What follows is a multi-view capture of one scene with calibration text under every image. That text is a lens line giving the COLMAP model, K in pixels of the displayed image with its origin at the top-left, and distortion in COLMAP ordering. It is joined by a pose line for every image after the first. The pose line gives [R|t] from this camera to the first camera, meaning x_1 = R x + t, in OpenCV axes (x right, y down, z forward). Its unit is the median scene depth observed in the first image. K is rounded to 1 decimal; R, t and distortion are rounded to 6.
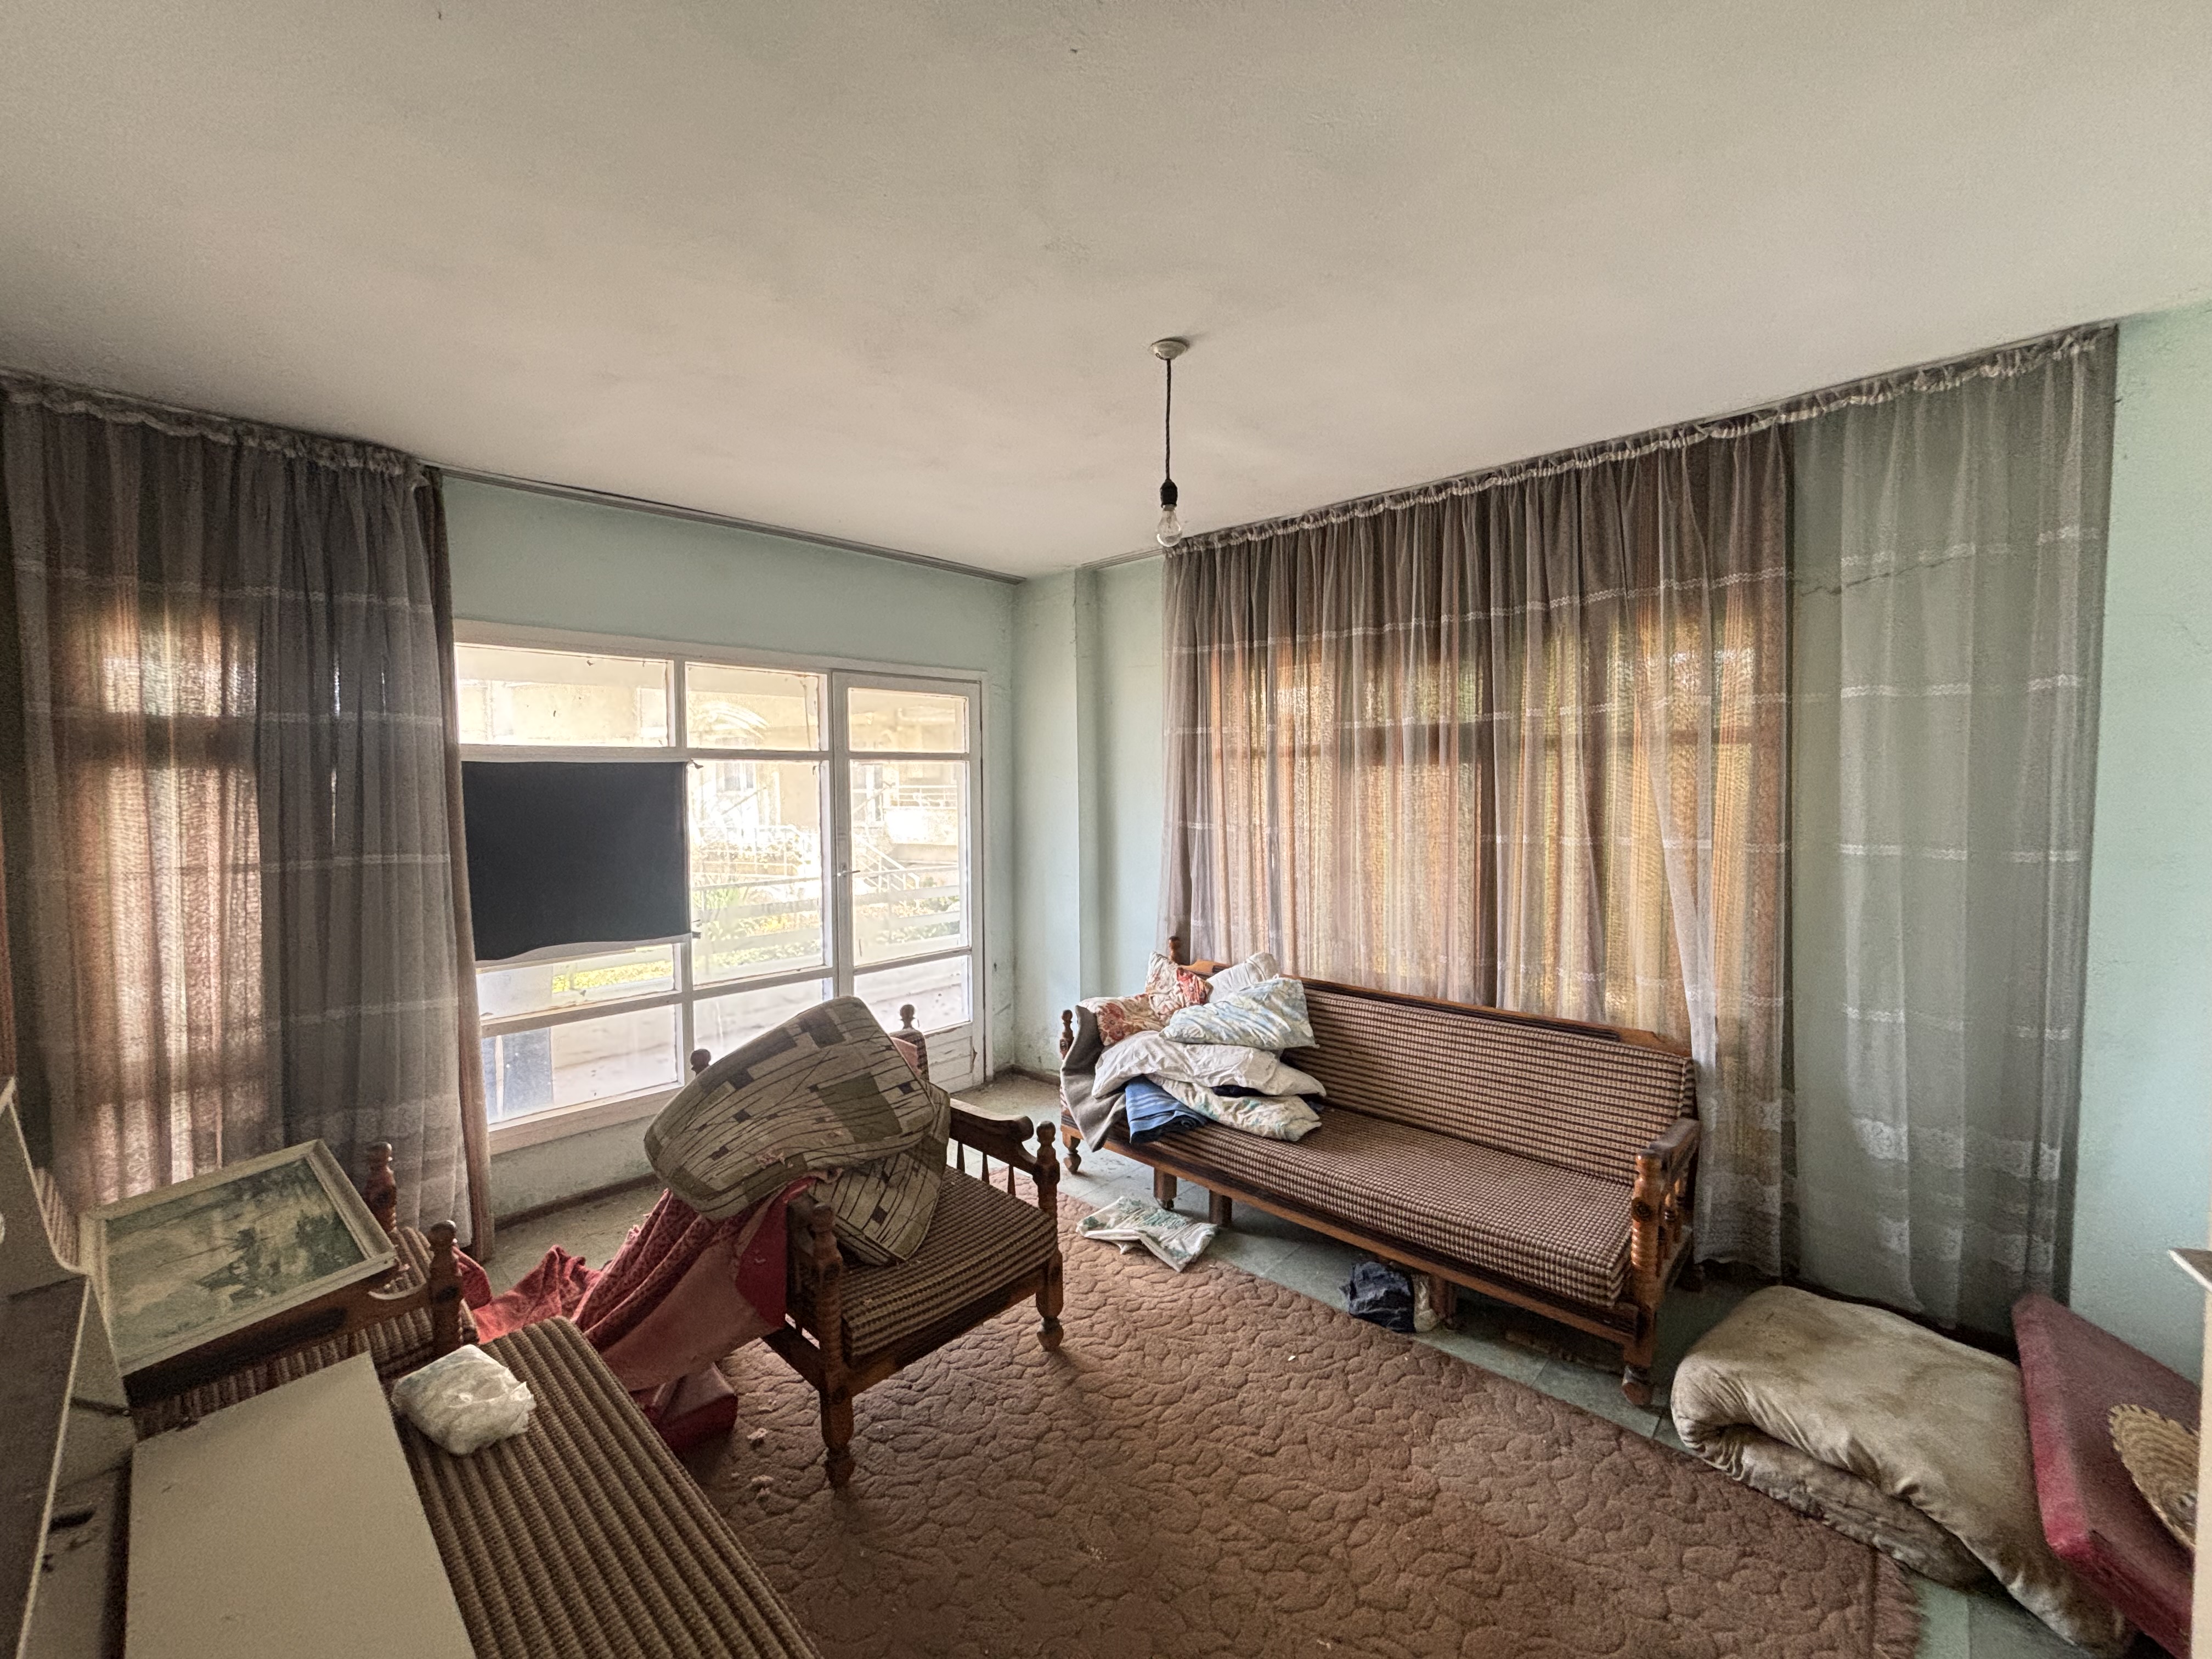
lens RADIAL K [[893.3, 0, 1107.9], [0, 893.3, 824.5], [0, 0, 1]] dist [0.000719, 0.000542]
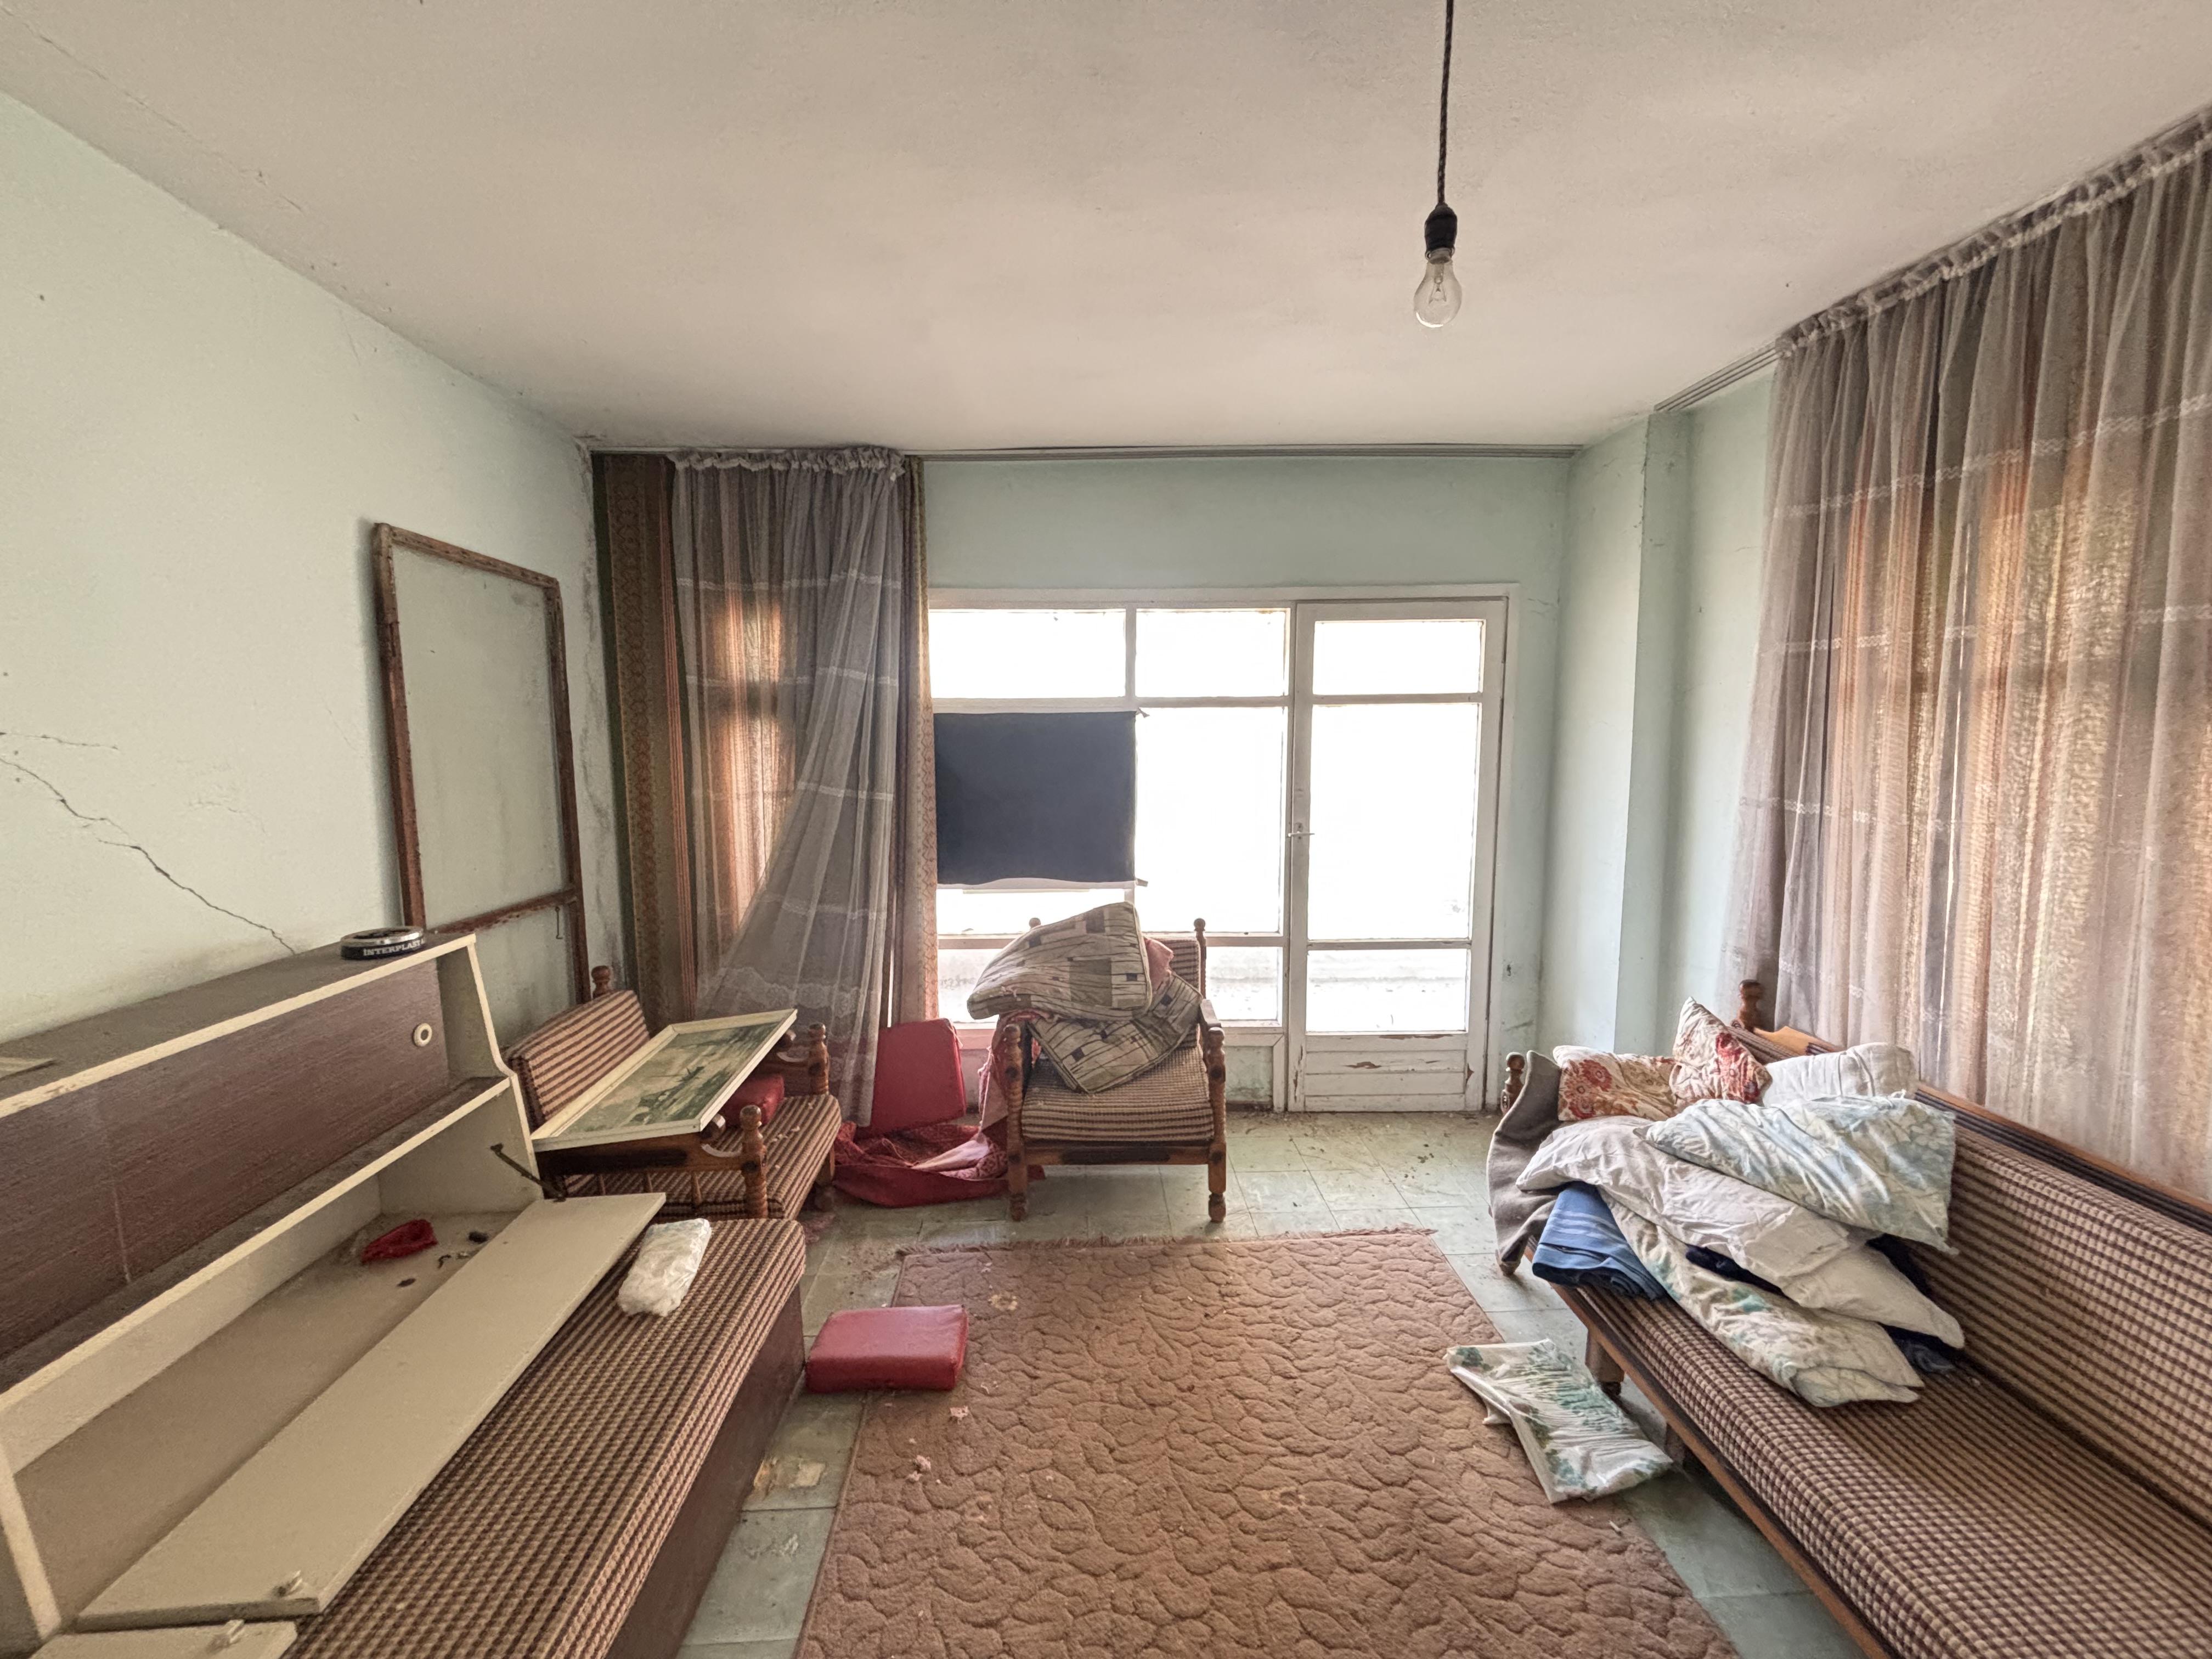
lens RADIAL K [[896.9, 0, 1099.5], [0, 896.9, 831.9], [0, 0, 1]] dist [-0.001385, -0.000802]
pose [[0.709185, 0.085322, -0.699841, 0.221803], [-0.035133, 0.995694, 0.085788, -0.021252], [0.704147, -0.036252, 0.709129, 0.281658]]
